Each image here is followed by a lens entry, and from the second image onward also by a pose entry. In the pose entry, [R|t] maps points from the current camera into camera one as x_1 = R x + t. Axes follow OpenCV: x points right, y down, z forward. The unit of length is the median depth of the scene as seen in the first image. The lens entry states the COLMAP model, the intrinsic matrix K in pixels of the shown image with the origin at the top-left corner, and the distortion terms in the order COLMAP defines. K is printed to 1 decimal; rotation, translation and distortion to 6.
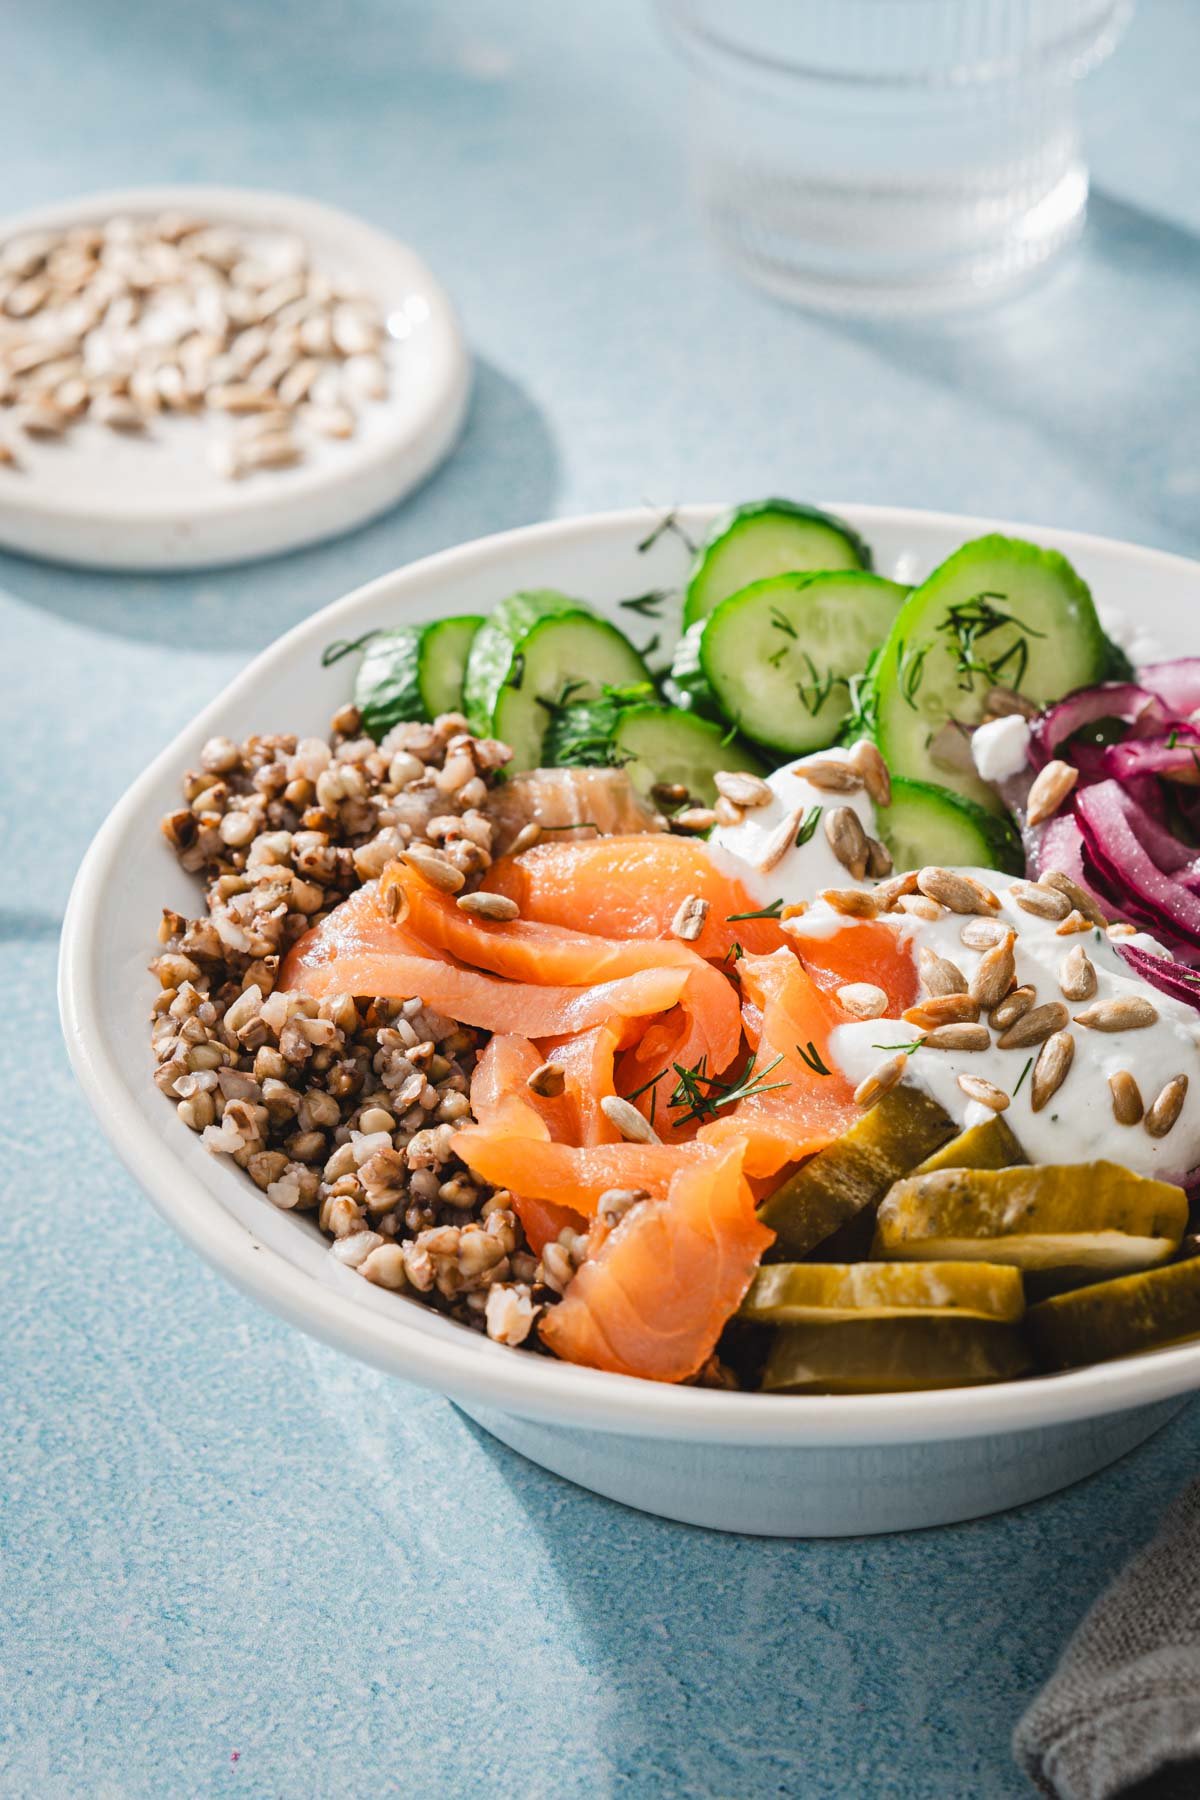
lens RADIAL K [[11405.2, 0, 600.0], [0, 11405.2, 900.0], [0, 0, 1]] dist [0.413912, -10.816704]
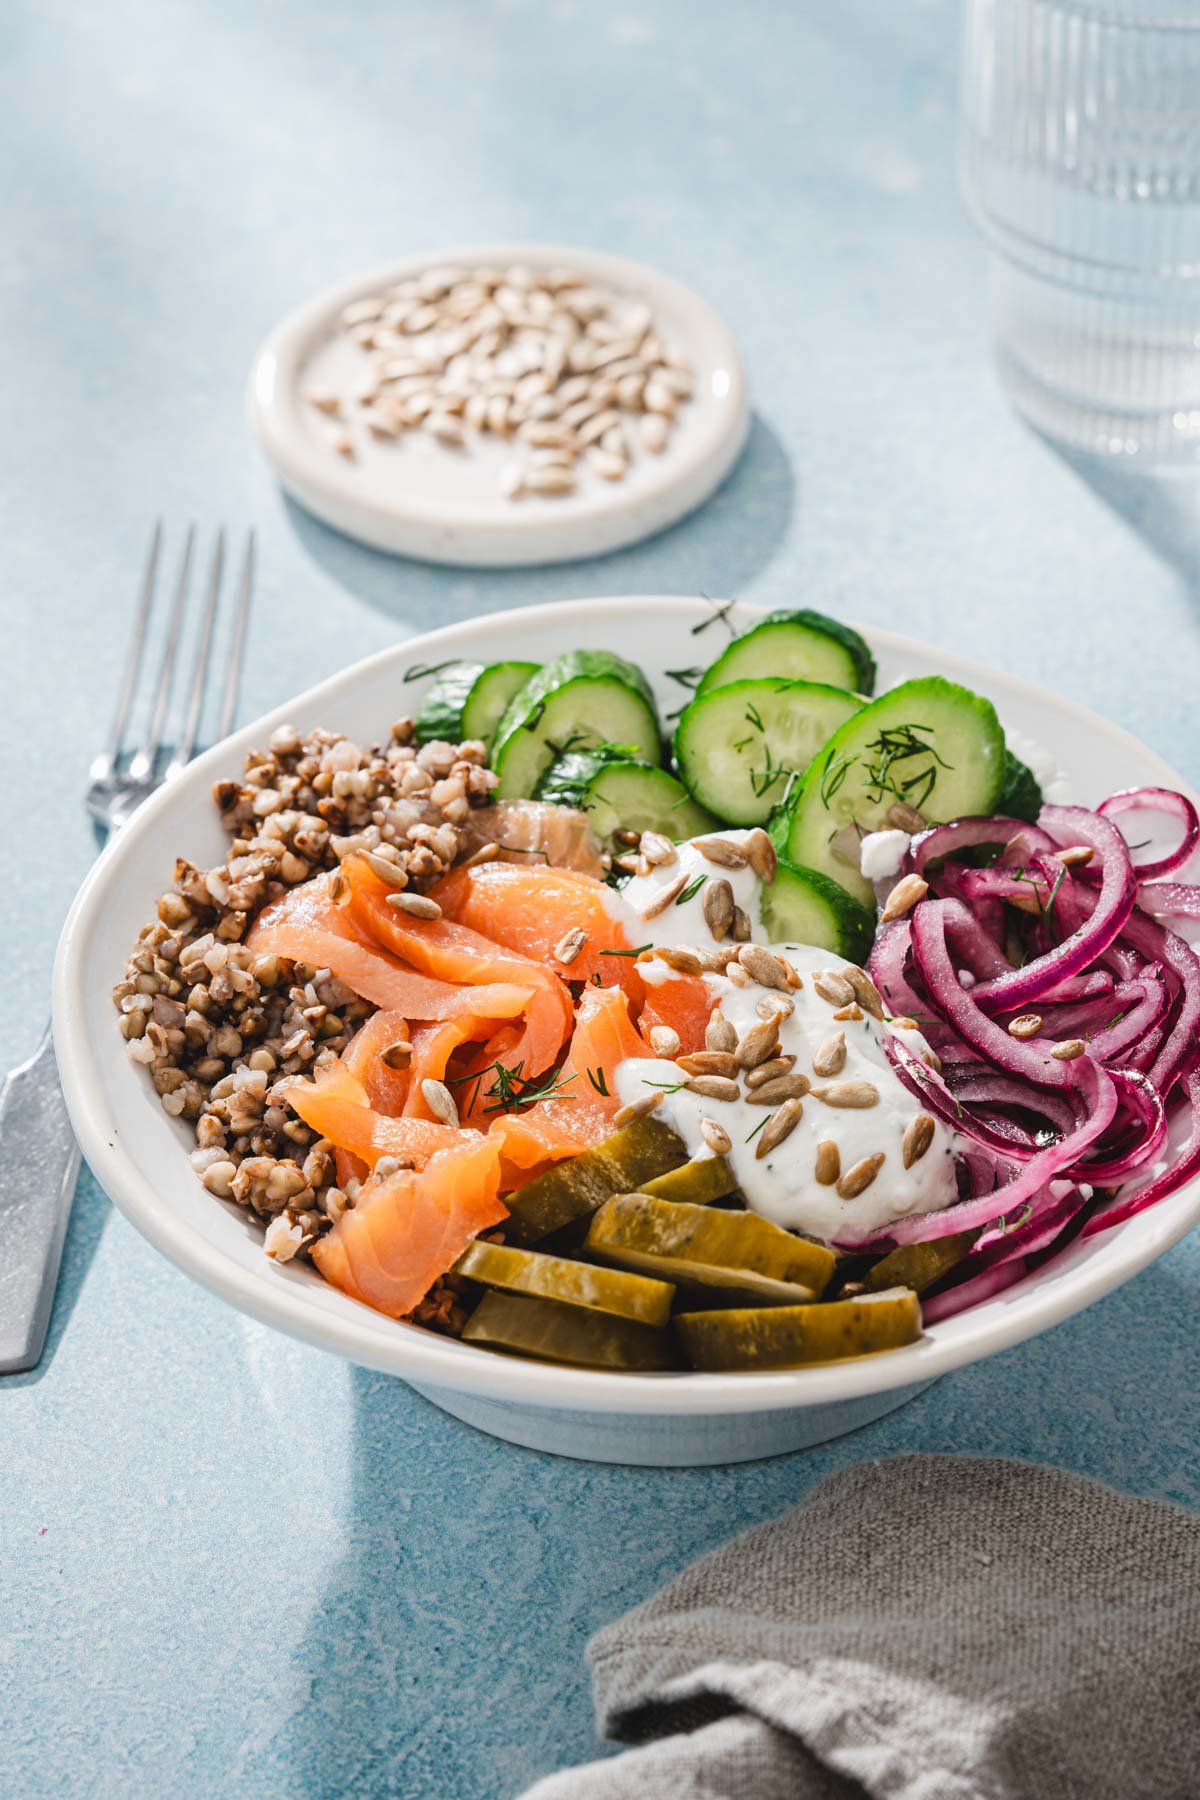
lens RADIAL K [[11405.2, 0, 600.0], [0, 11405.2, 900.0], [0, 0, 1]] dist [0.413912, -10.816704]
pose [[0.918337, 0.195430, -0.344187, 0.438267], [-0.168430, 0.979890, 0.106990, -0.137007], [0.358175, -0.040281, 0.932785, -0.156883]]
